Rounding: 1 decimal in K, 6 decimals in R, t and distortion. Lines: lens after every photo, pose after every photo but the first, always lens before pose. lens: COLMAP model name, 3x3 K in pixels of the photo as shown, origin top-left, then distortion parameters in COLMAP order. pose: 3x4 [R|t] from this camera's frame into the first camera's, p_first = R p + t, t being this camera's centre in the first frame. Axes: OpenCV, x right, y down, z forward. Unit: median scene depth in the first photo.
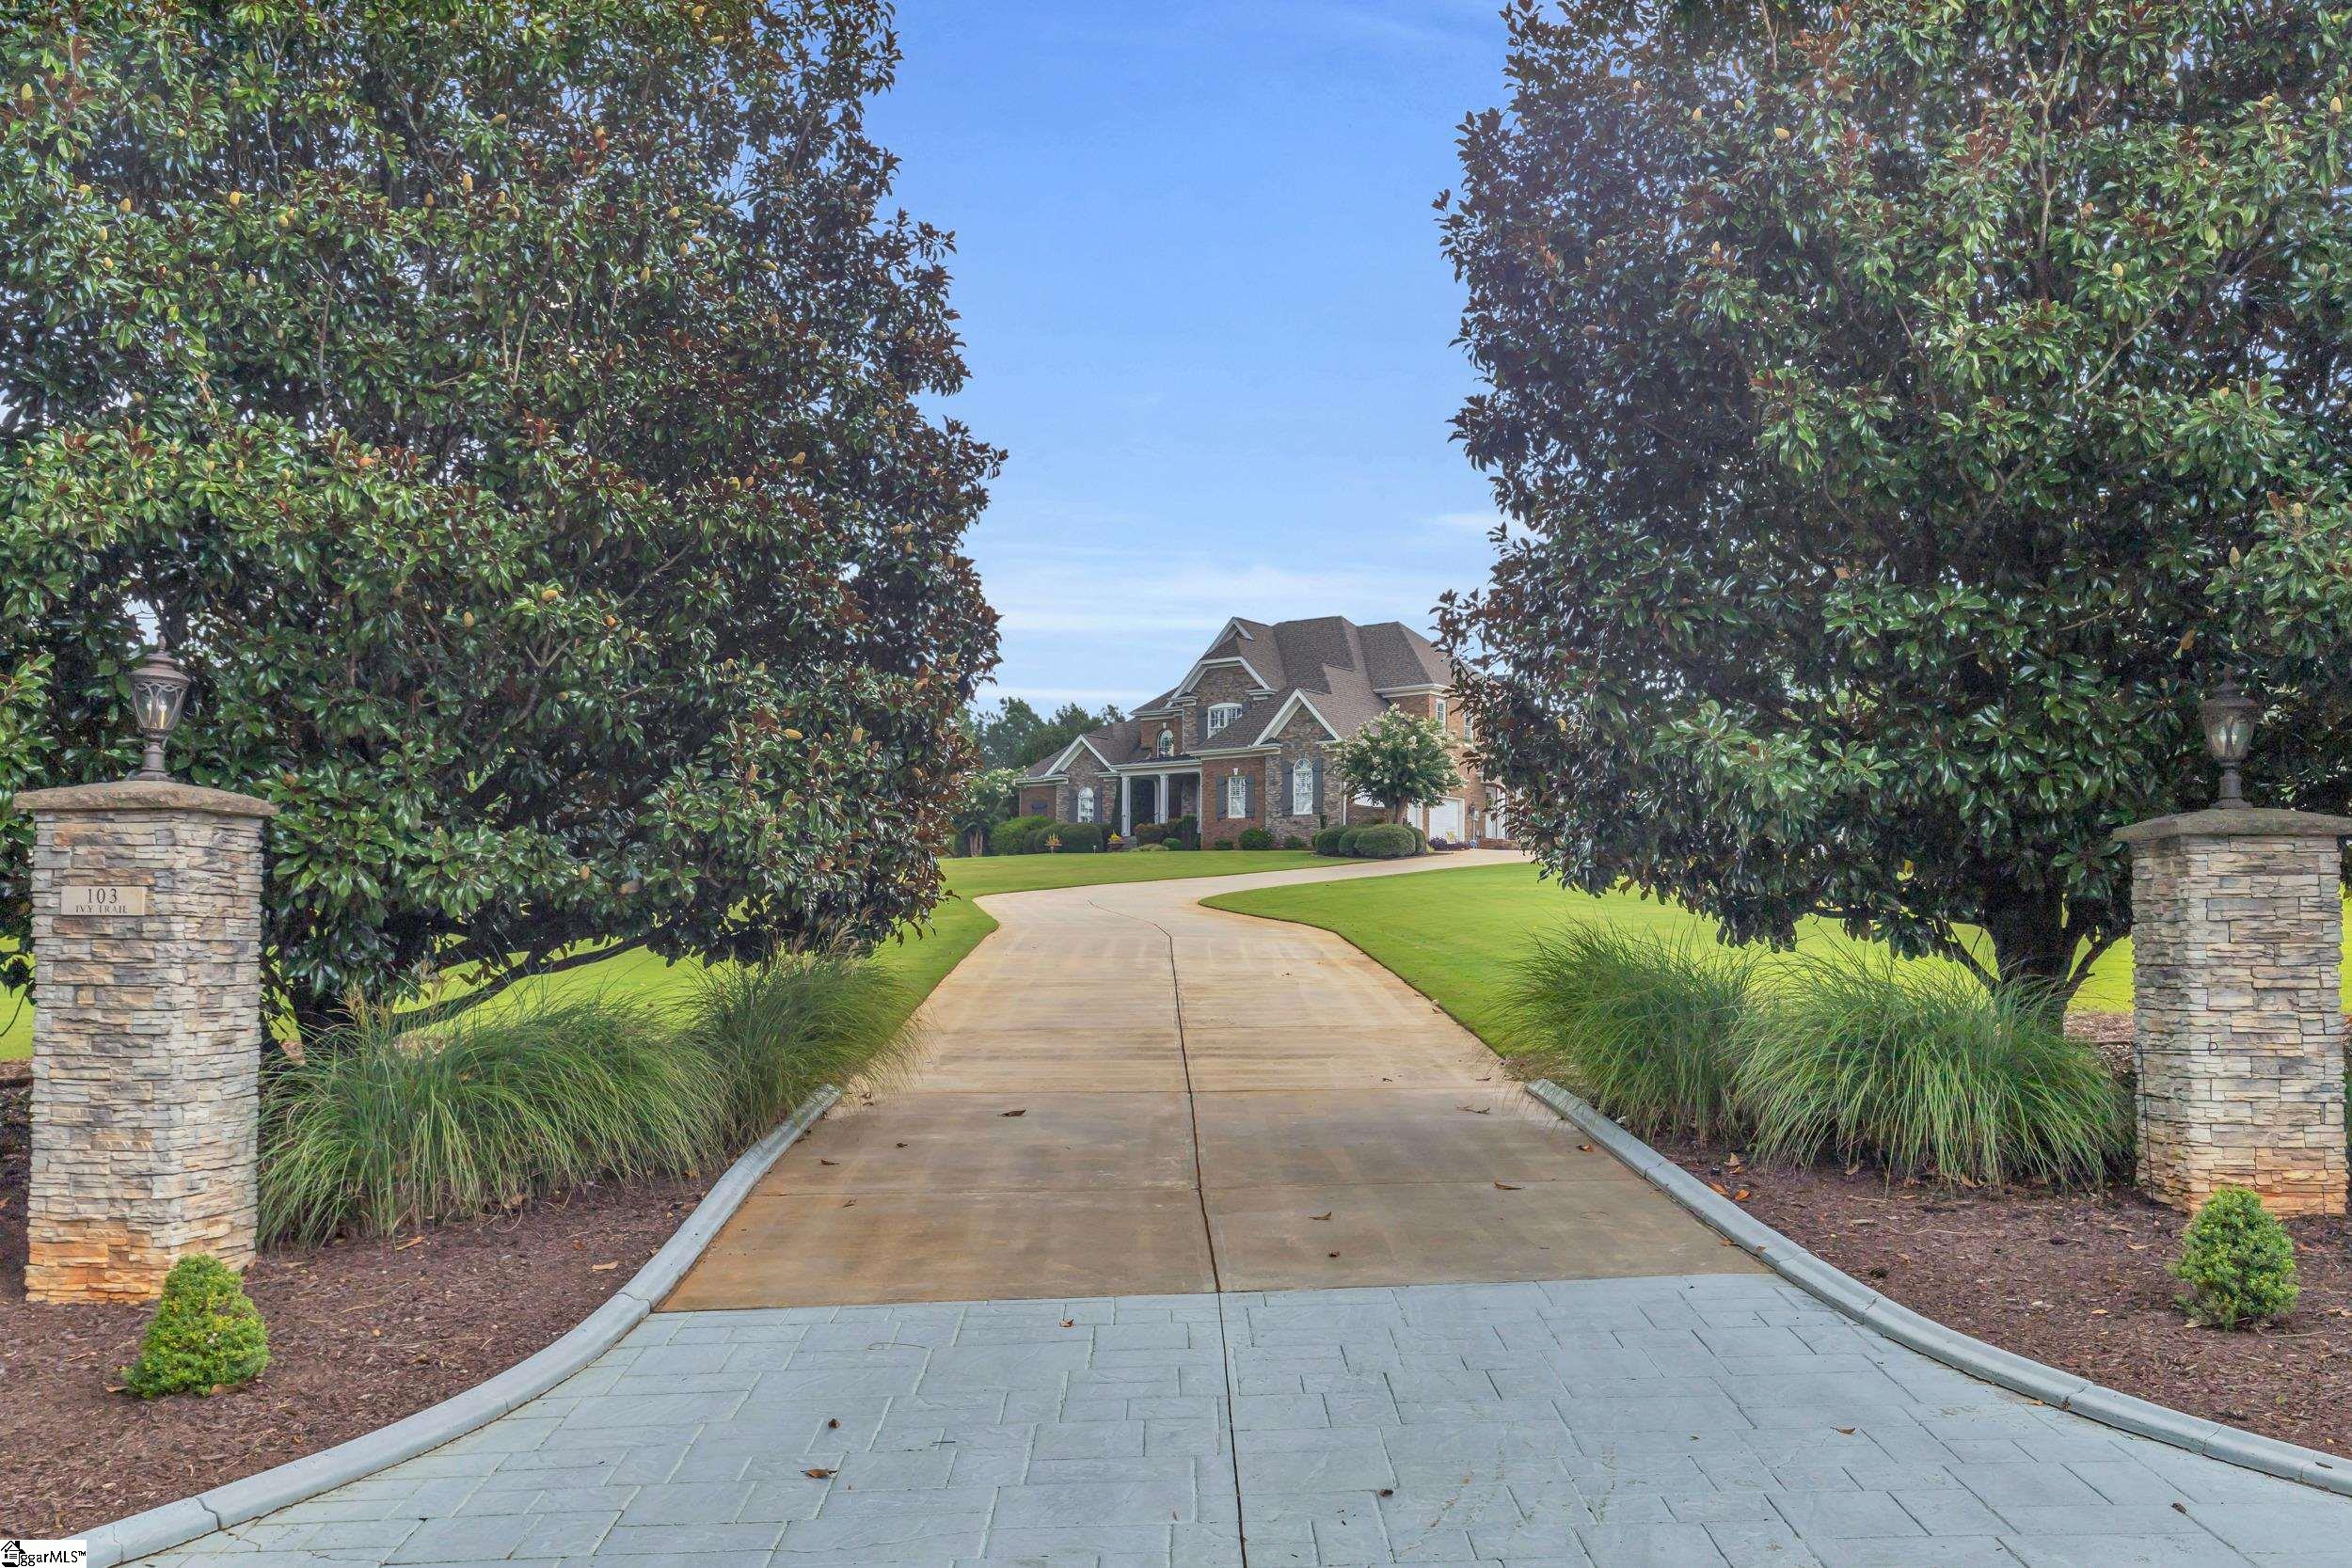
lens RADIAL K [[2172.4, 0, 1176.5], [0, 2172.4, 788.7], [0, 0, 1]] dist [0.000549, 0.000000]
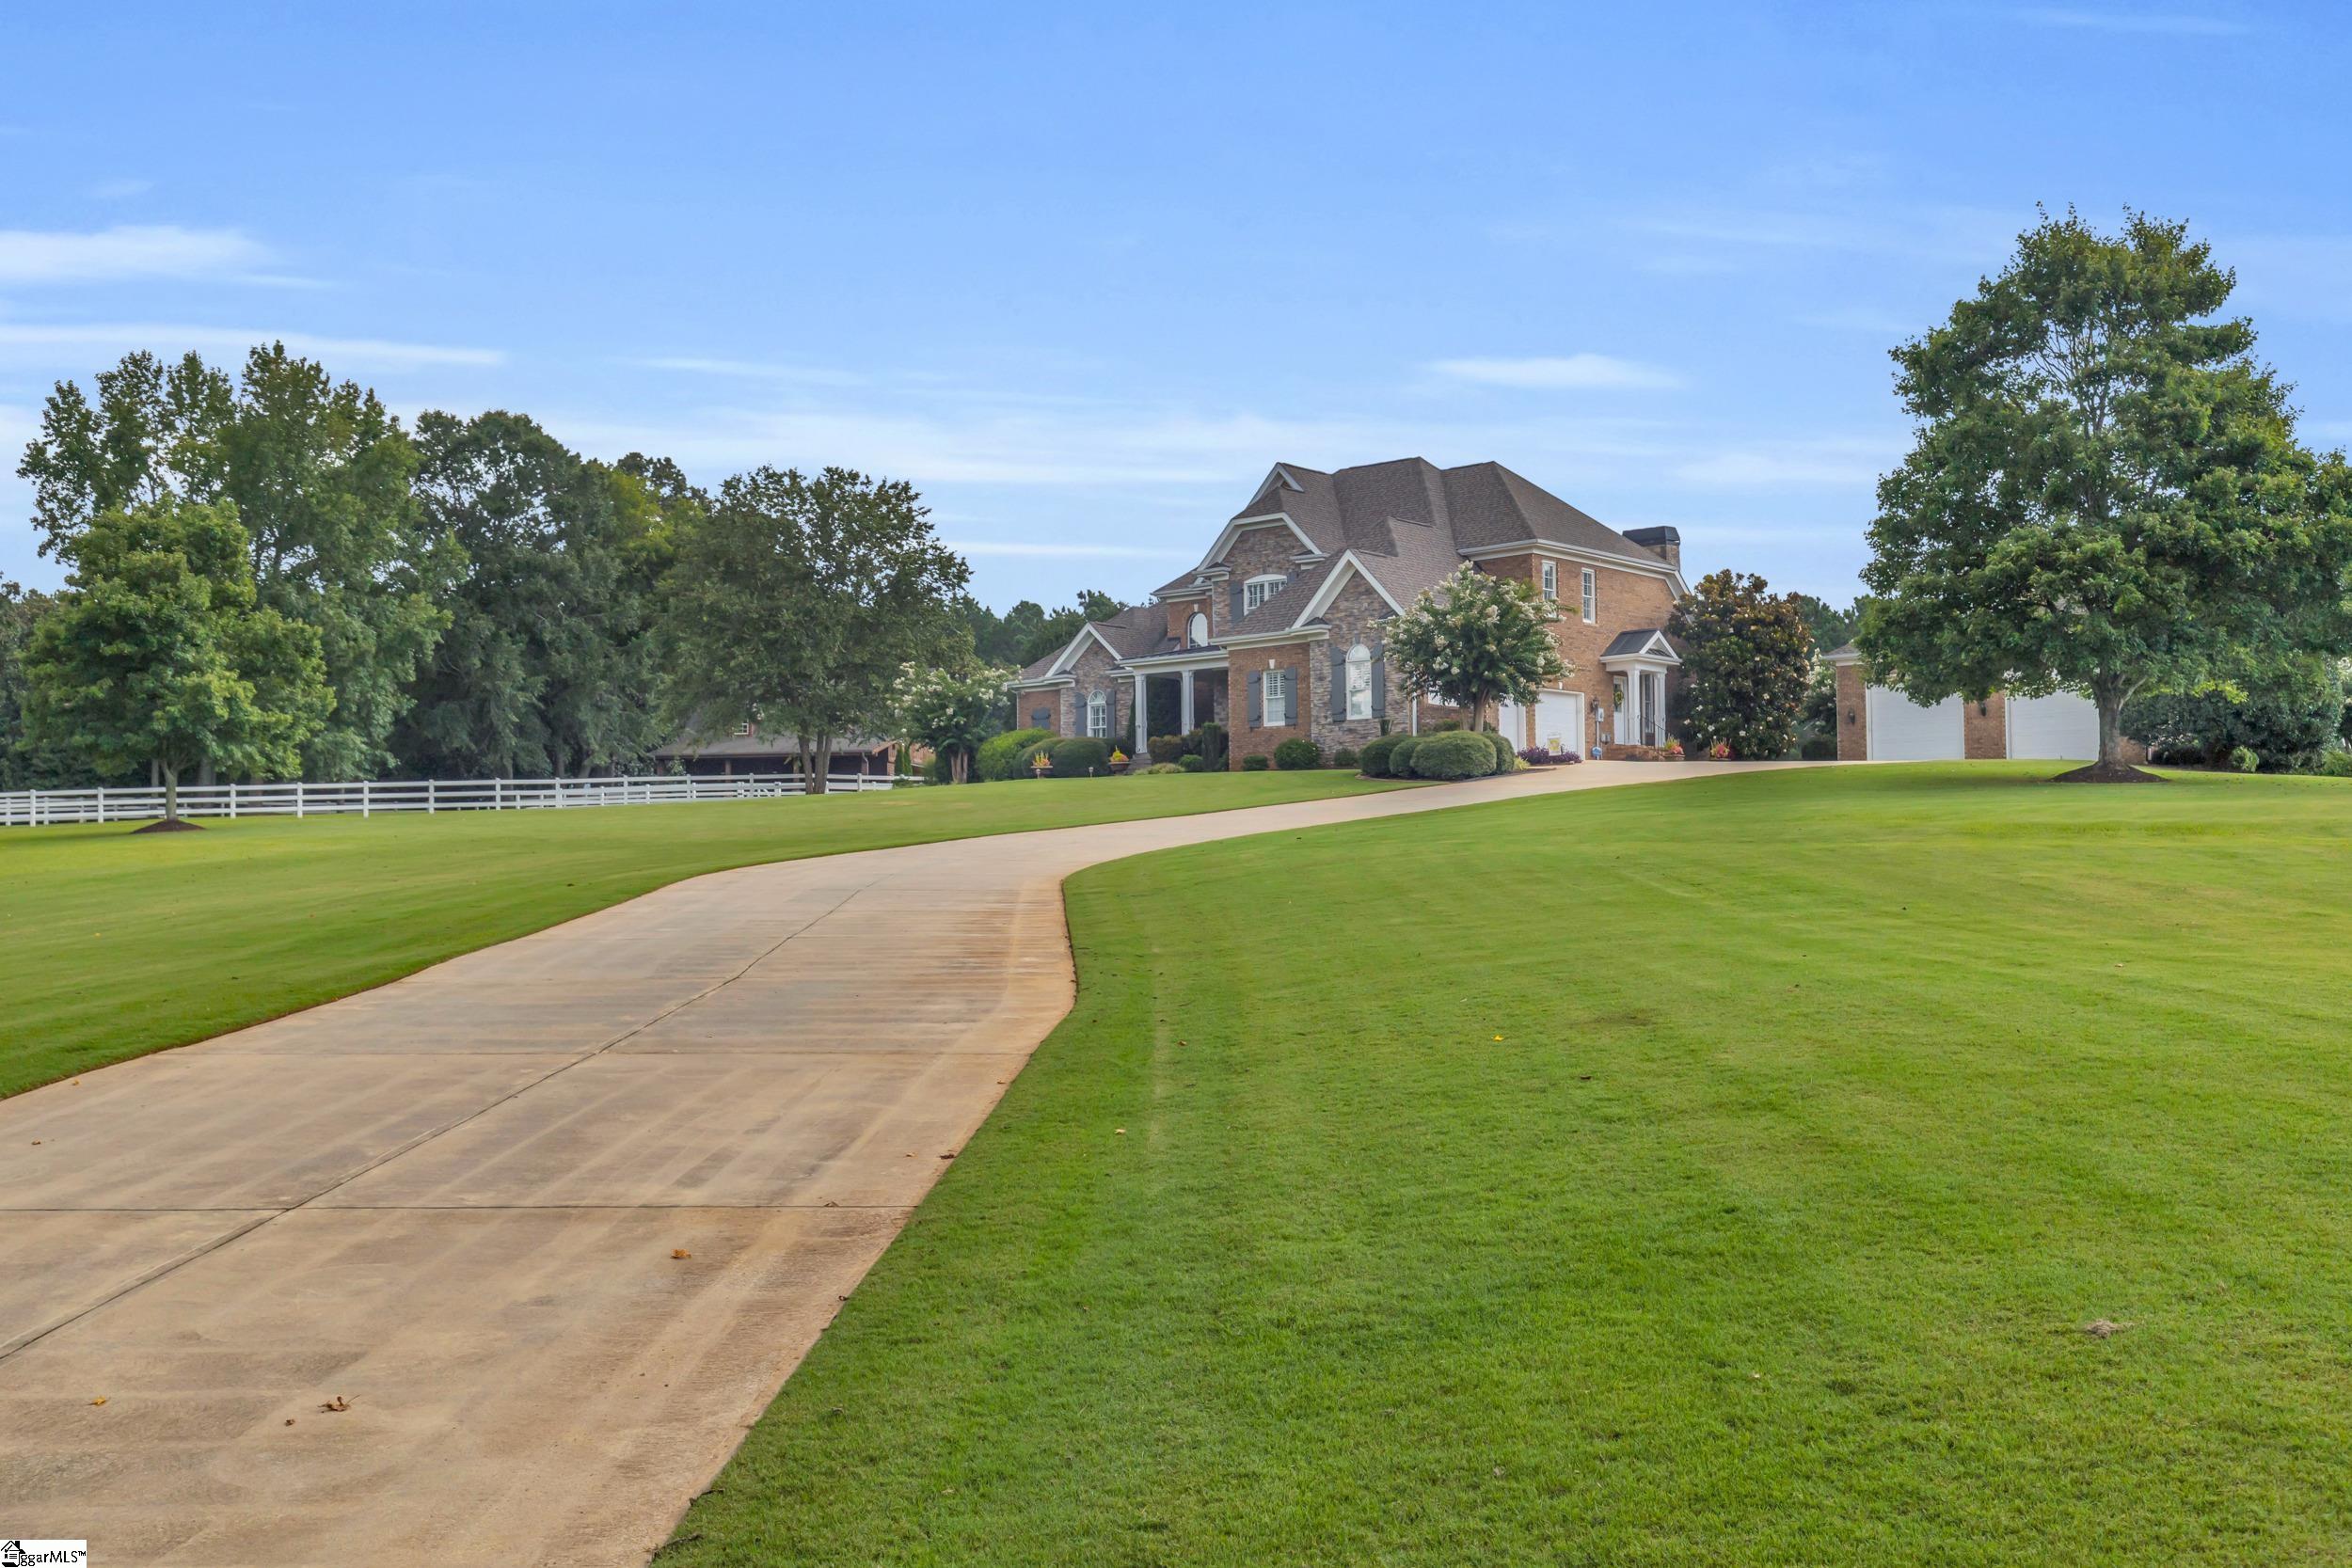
lens RADIAL K [[2372.7, 0, 1175.7], [0, 2372.7, 779.8], [0, 0, 1]] dist [-0.002527, 0.000000]
pose [[0.997903, -0.024885, -0.059755, 0.040678], [0.027086, 0.998973, 0.036309, 0.001285], [0.058790, -0.037852, 0.997553, 0.177164]]
